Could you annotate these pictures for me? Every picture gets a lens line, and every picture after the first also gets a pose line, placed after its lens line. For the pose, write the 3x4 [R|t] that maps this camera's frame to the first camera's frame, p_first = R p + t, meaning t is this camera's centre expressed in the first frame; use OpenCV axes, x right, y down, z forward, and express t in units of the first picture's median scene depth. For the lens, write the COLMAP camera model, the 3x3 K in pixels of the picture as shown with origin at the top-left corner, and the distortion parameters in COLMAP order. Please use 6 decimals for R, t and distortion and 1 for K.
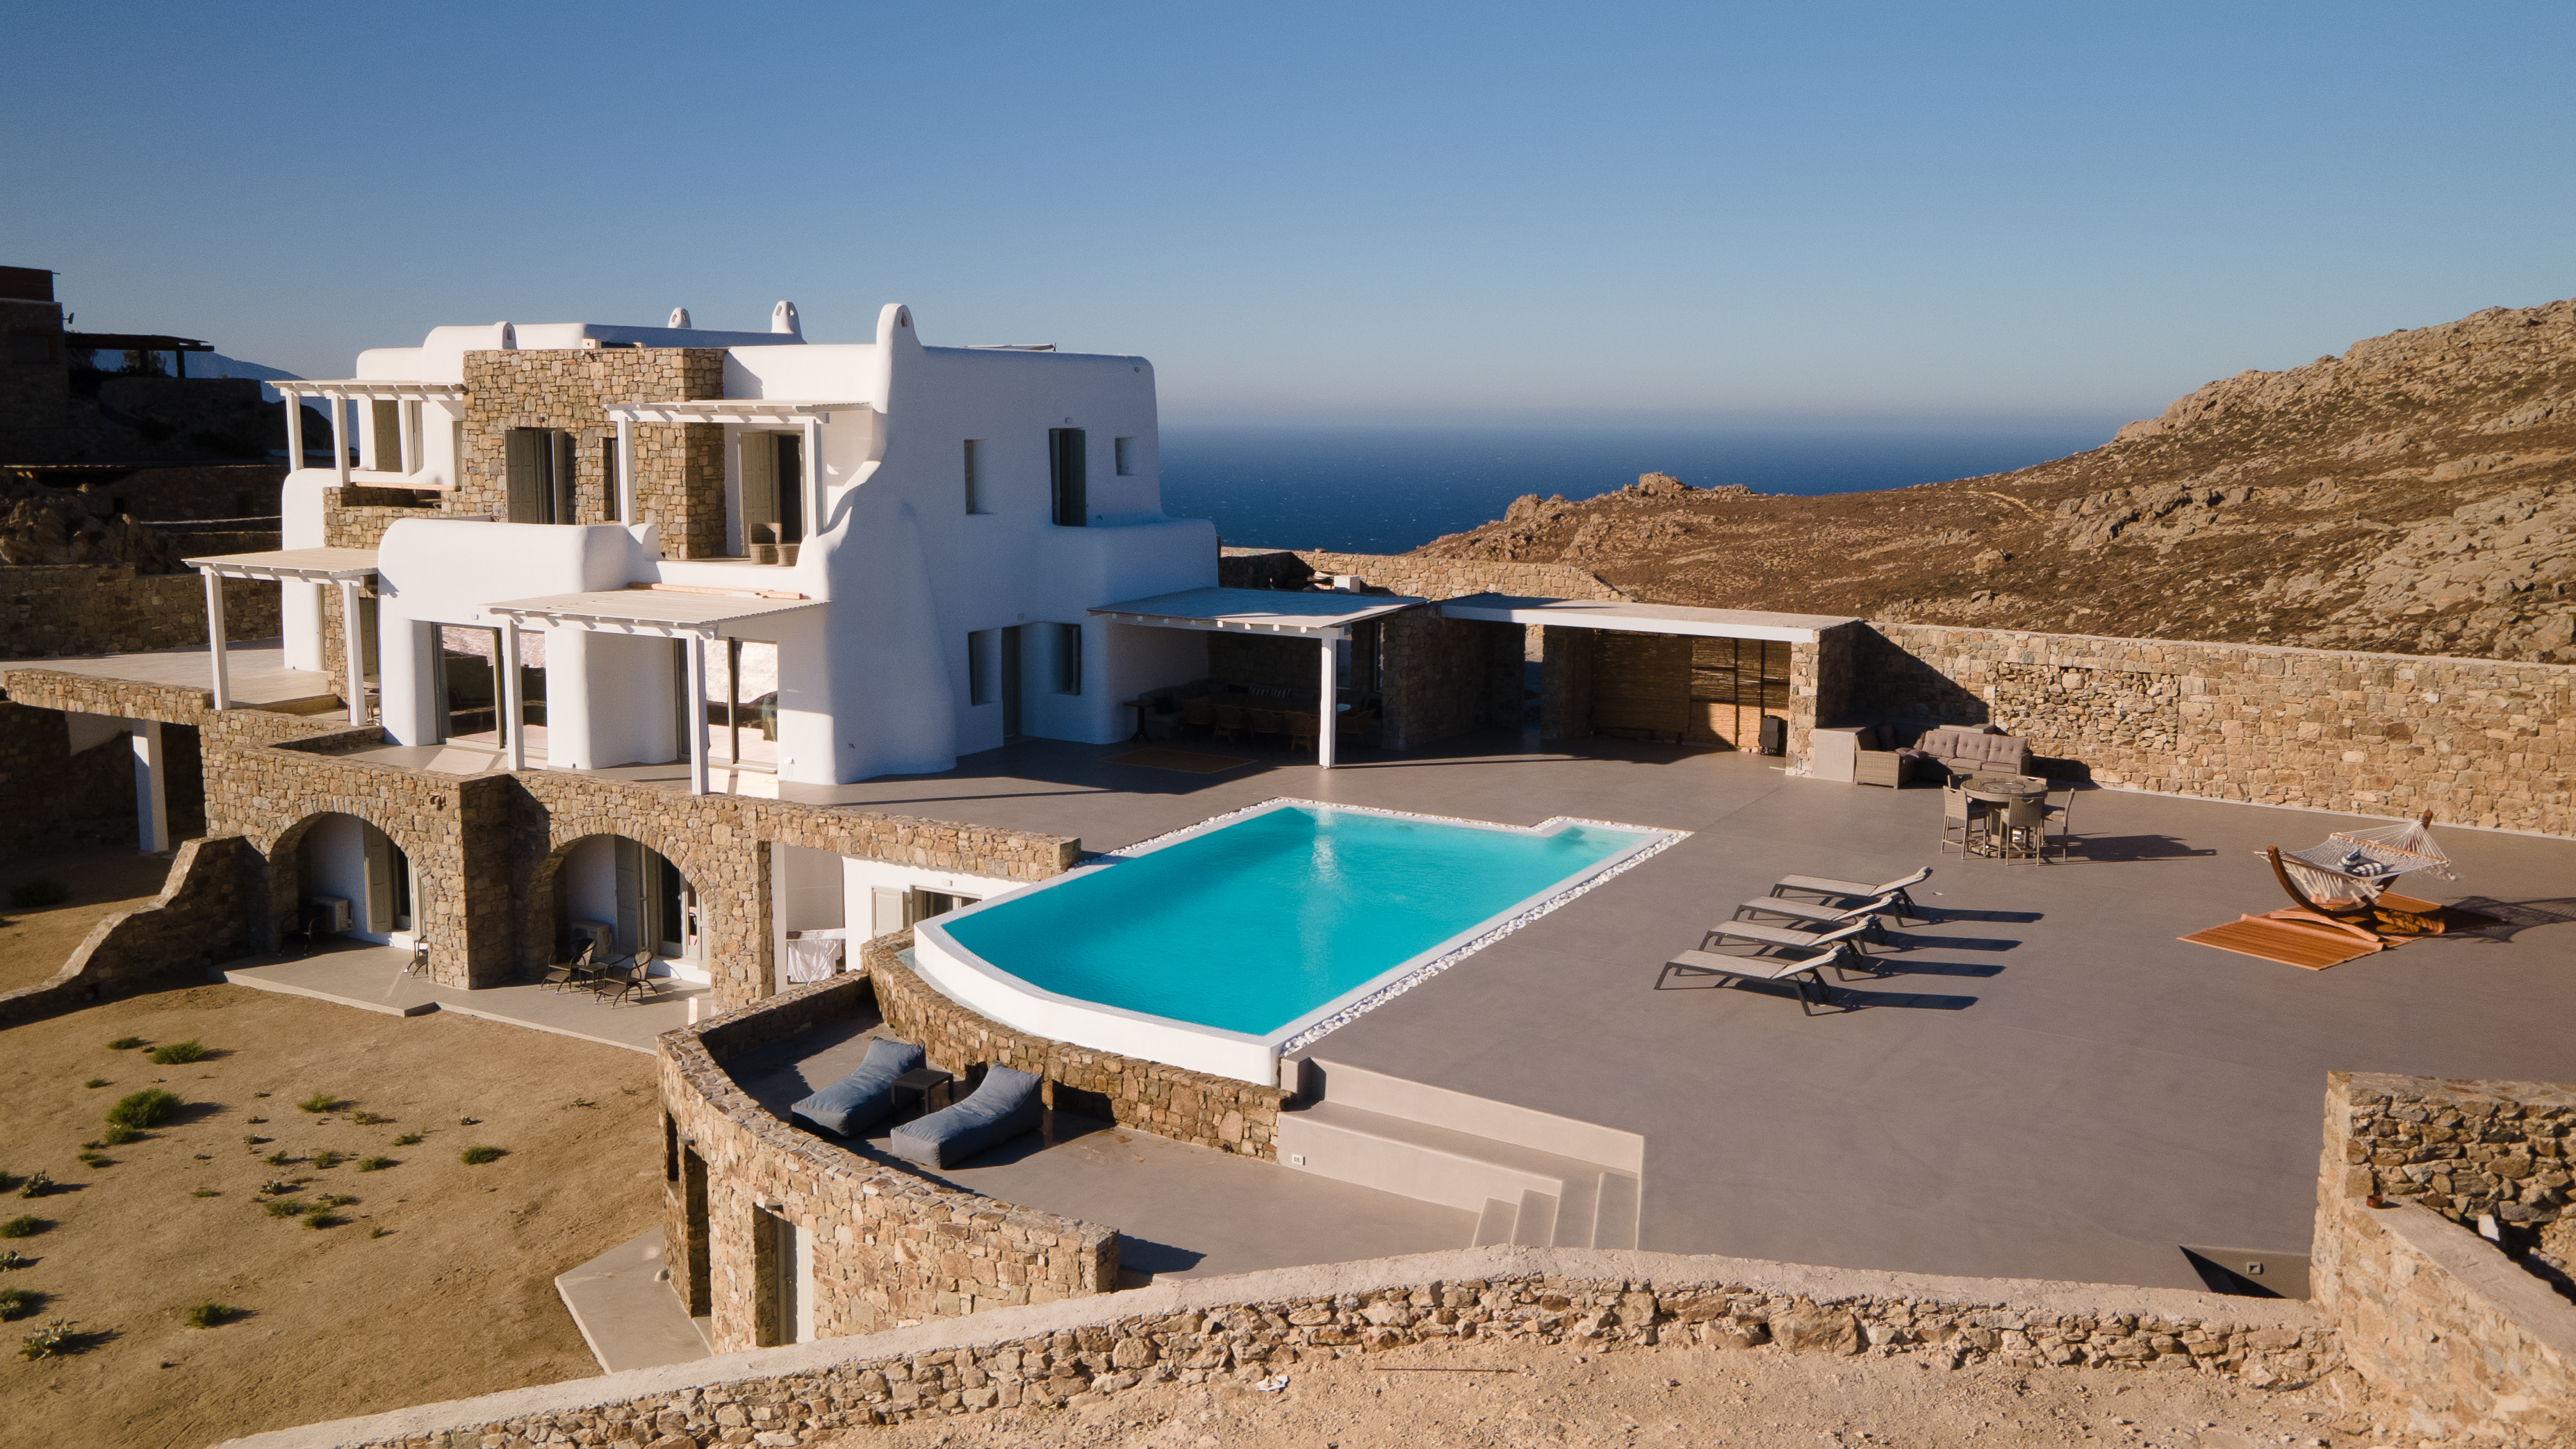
lens RADIAL K [[2016.3, 0, 1255.9], [0, 2016.3, 719.0], [0, 0, 1]] dist [-0.001413, 0.085459]
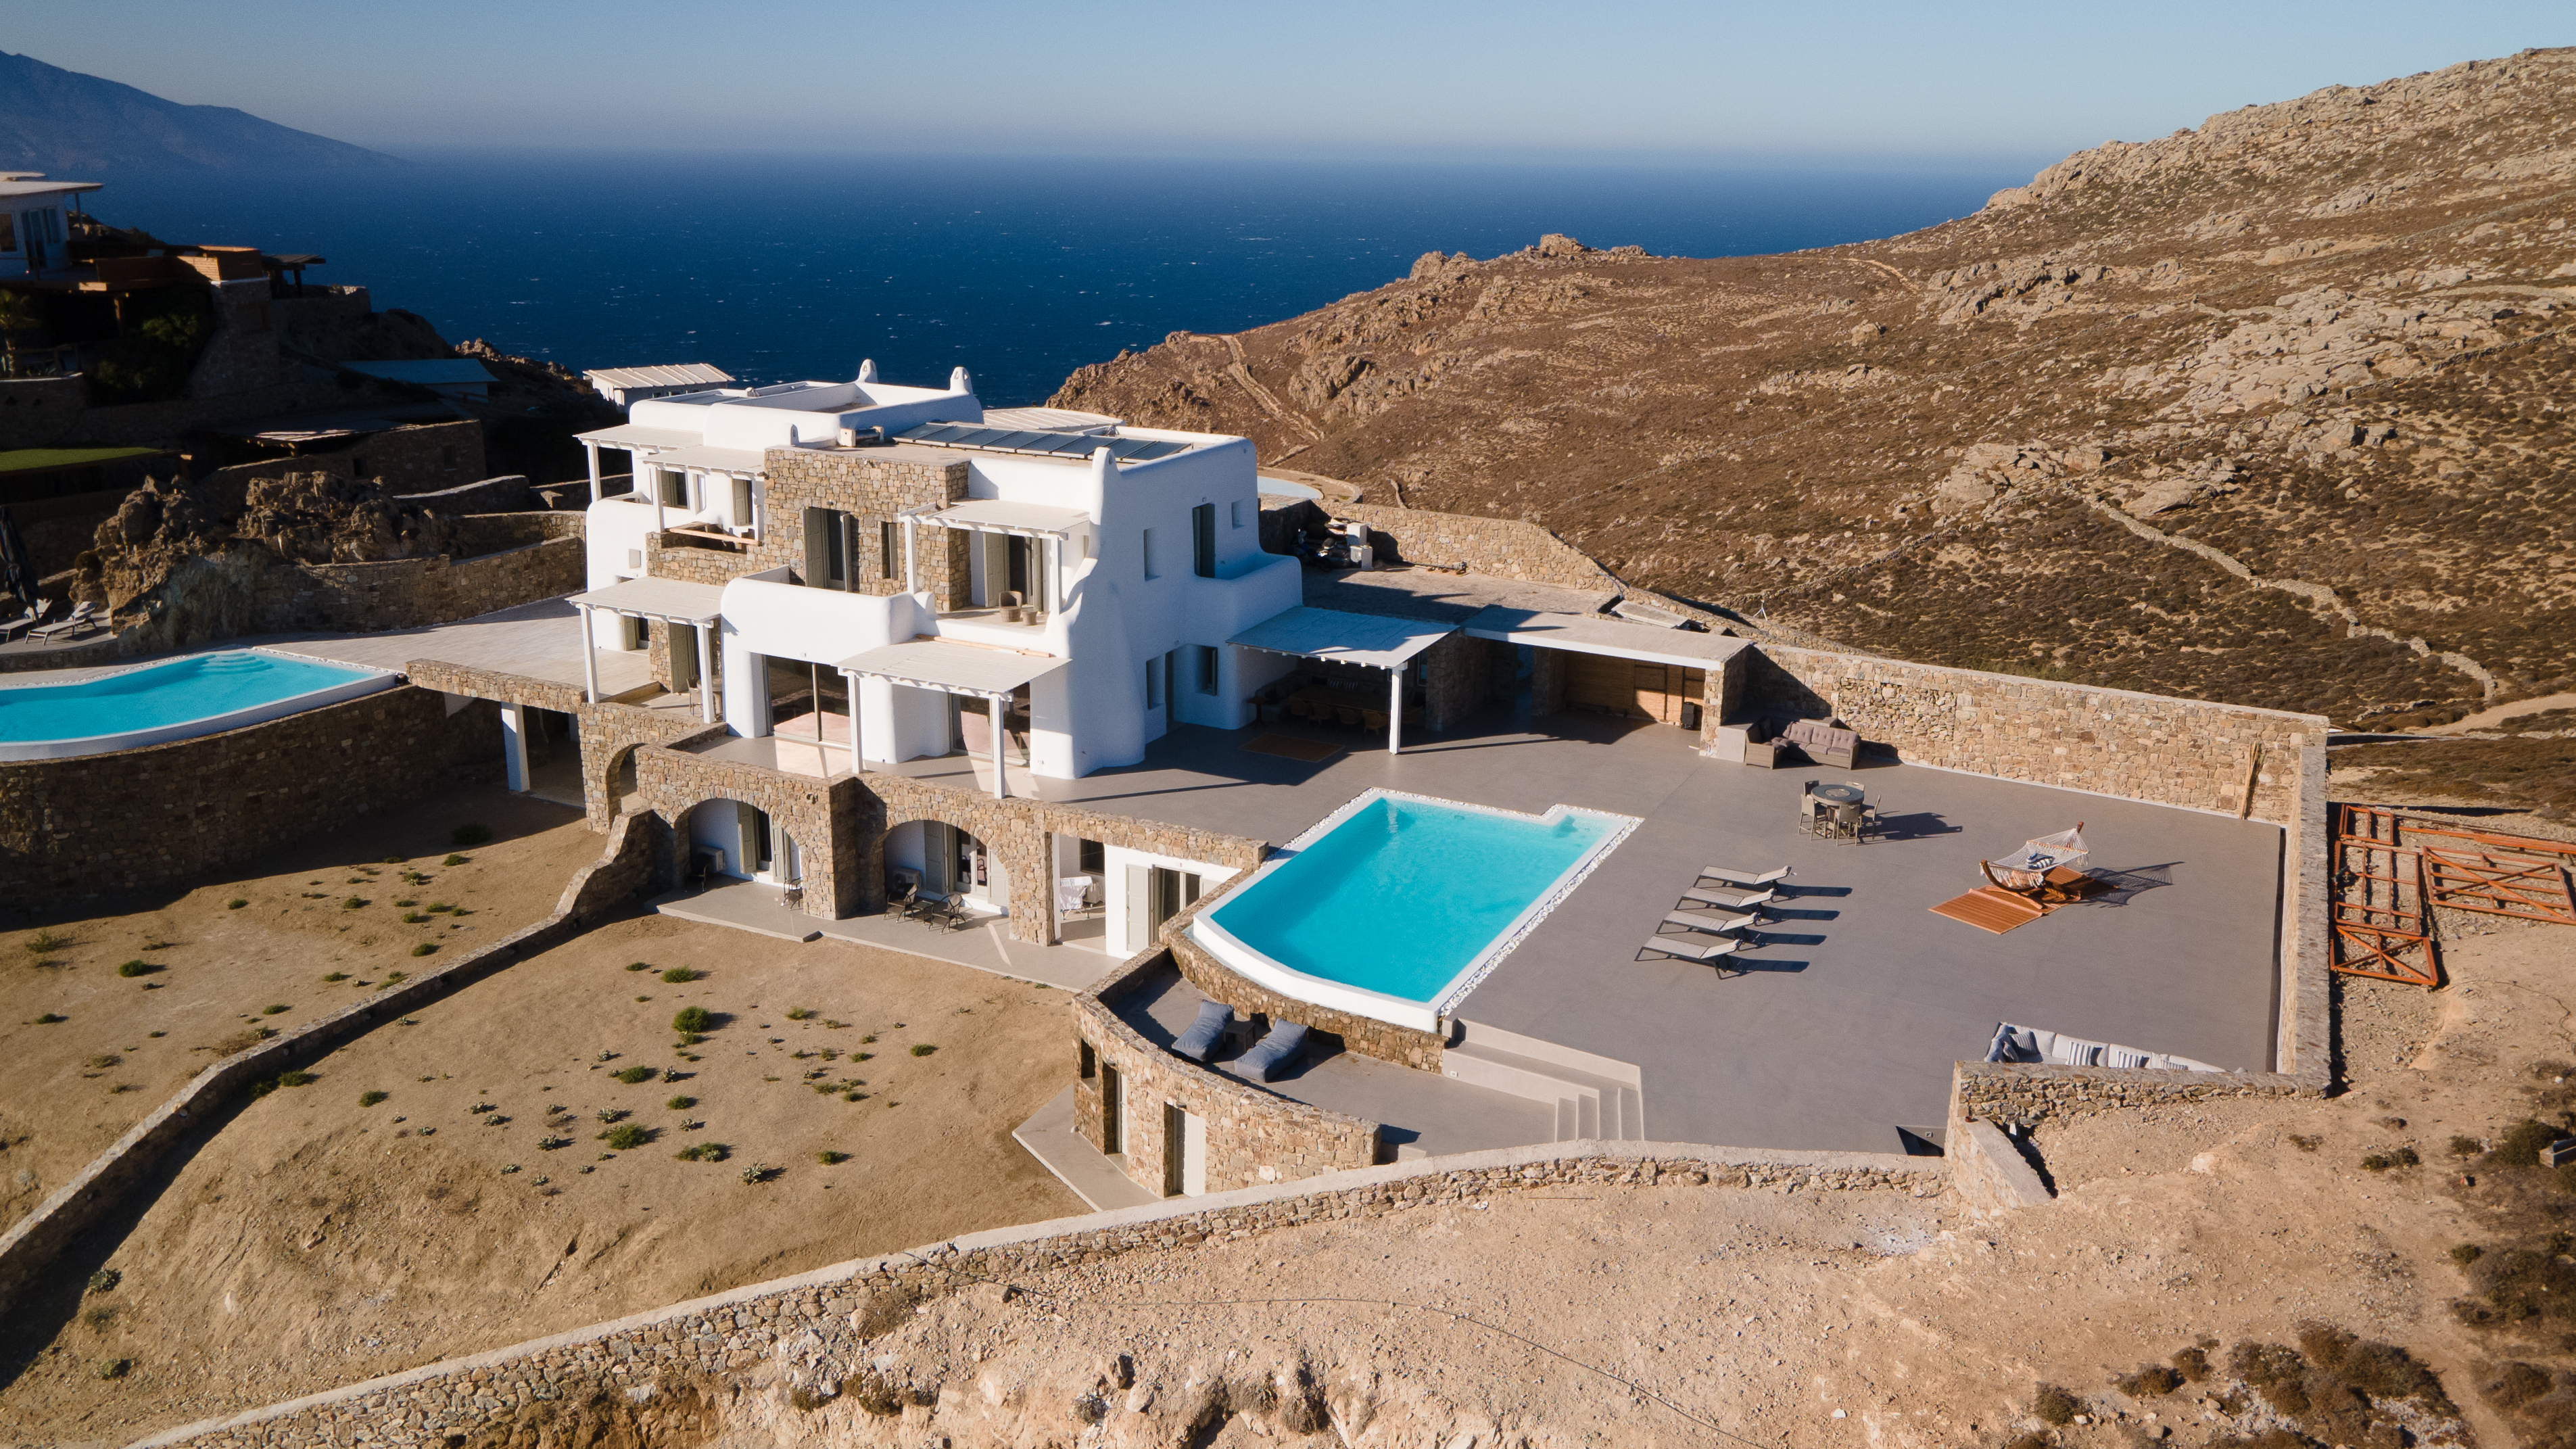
lens RADIAL K [[1926.6, 0, 1288.0], [0, 1926.6, 724.5], [0, 0, 1]] dist [0.025381, 0.039308]
pose [[0.998060, -0.013918, 0.060691, -0.134048], [0.005613, 0.990842, 0.134913, -0.196019], [-0.062012, -0.134311, 0.988997, -0.410502]]
